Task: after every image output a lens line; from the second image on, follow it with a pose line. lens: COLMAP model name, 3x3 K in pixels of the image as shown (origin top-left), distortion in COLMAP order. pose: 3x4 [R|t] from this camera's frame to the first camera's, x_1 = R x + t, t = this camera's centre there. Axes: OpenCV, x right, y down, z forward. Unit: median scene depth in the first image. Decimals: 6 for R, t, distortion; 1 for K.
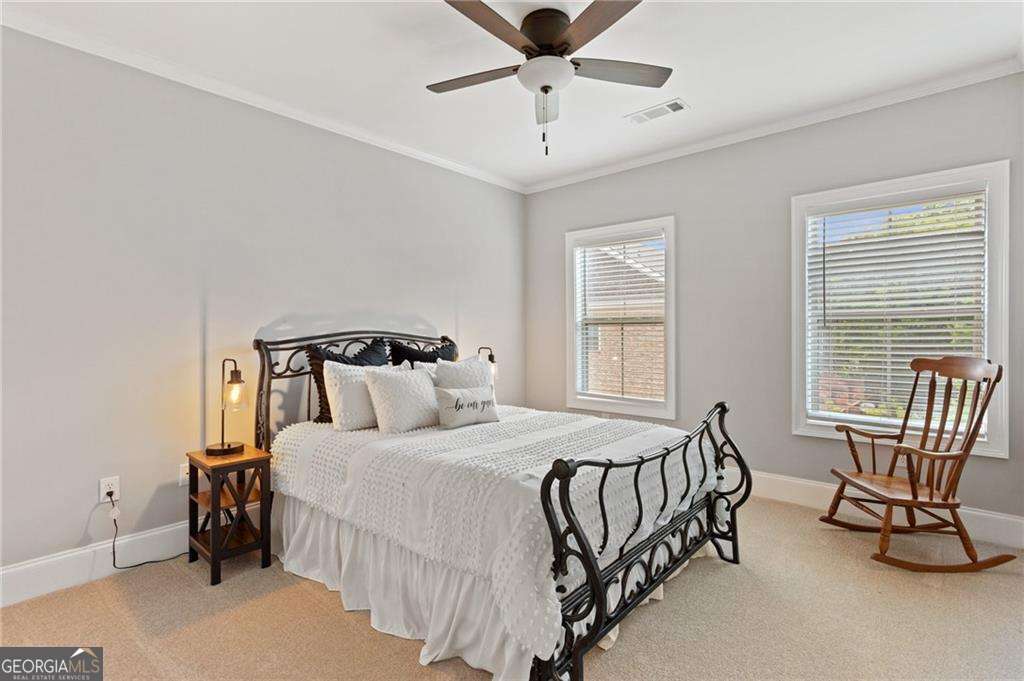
lens RADIAL K [[492.9, 0, 503.0], [0, 492.9, 335.0], [0, 0, 1]] dist [0.000147, 0.000023]
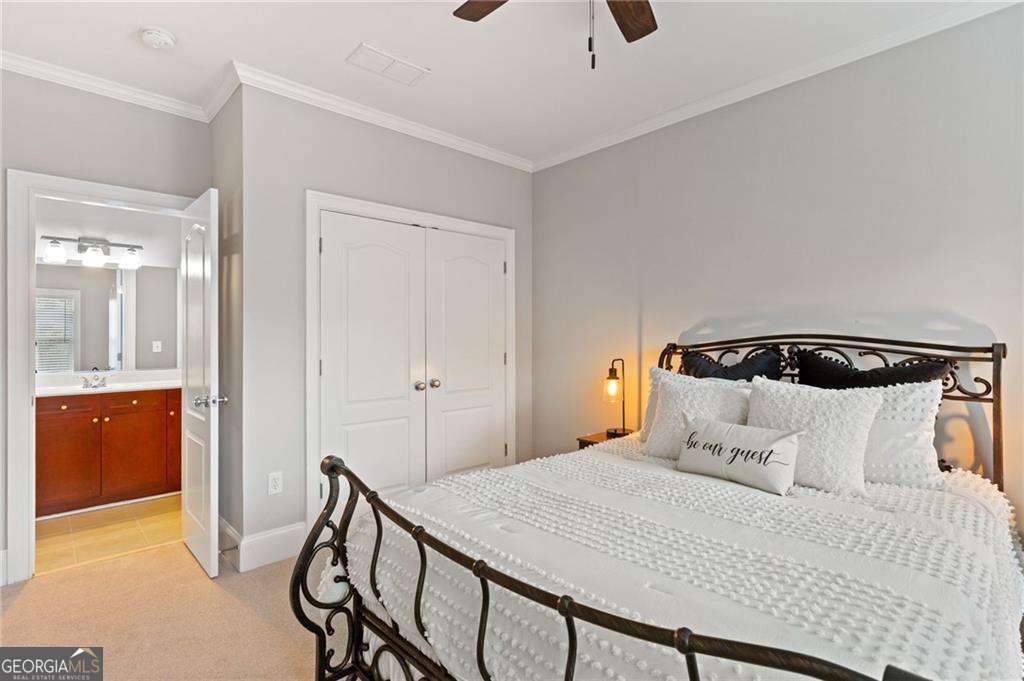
lens RADIAL K [[492.9, 0, 503.0], [0, 492.9, 335.0], [0, 0, 1]] dist [0.000147, 0.000023]
pose [[-0.101726, -0.000660, -0.994812, 0.557693], [-0.002927, 0.999996, -0.000364, -0.006696], [0.994808, 0.002875, -0.101727, 0.707319]]
